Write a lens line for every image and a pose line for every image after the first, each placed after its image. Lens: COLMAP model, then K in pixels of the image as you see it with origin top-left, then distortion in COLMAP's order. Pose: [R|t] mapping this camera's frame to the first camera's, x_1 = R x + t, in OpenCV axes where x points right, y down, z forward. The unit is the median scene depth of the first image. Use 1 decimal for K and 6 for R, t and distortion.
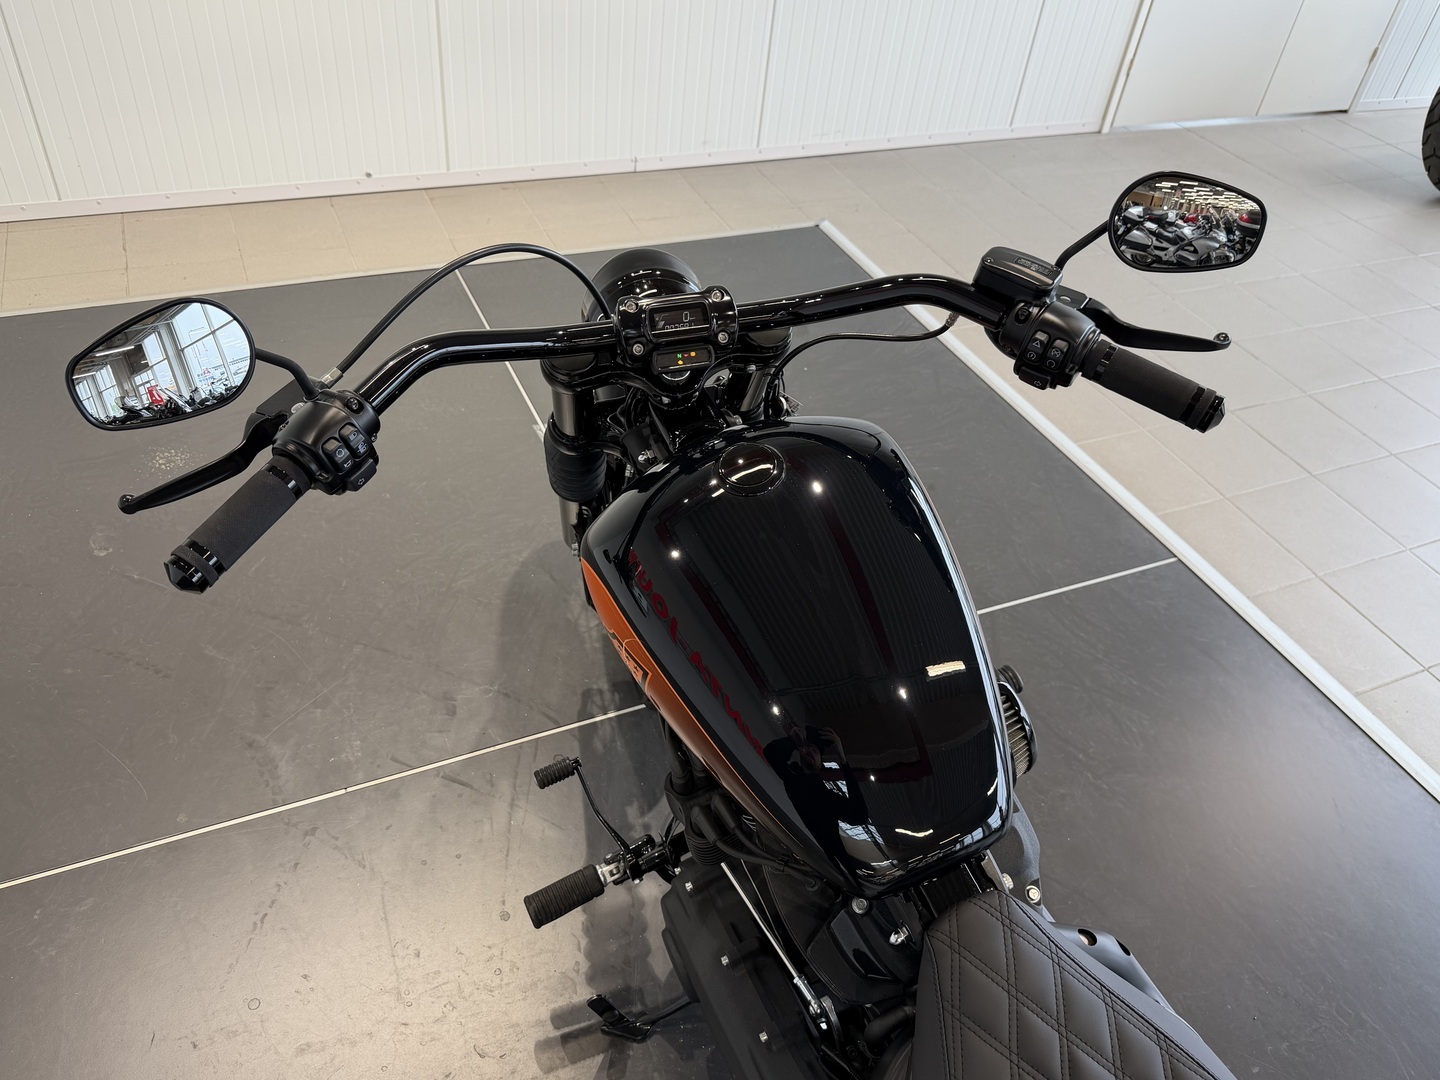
lens RADIAL K [[1095.8, 0, 720.0], [0, 1095.8, 540.0], [0, 0, 1]] dist [0.042580, -0.068183]
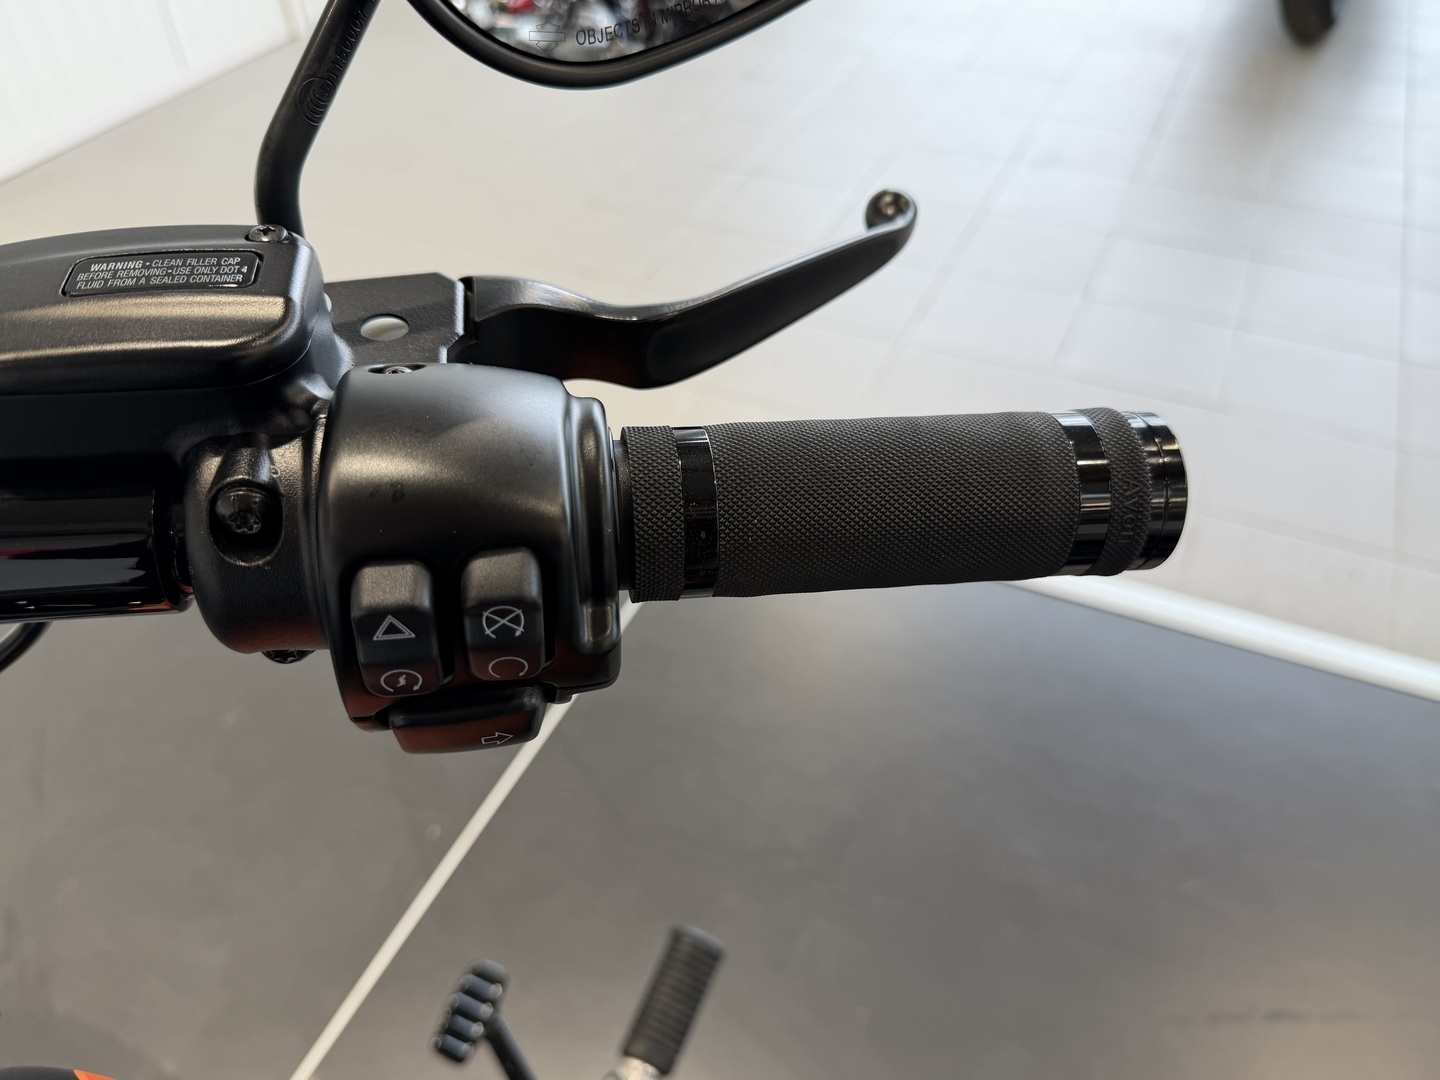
lens RADIAL K [[1165.9, 0, 720.0], [0, 1165.9, 540.0], [0, 0, 1]] dist [-0.157484, -0.001336]
pose [[0.736873, -0.512929, 0.440366, 0.237317], [0.501405, 0.851594, 0.152907, -0.181511], [-0.453443, 0.108129, 0.884702, 0.757979]]
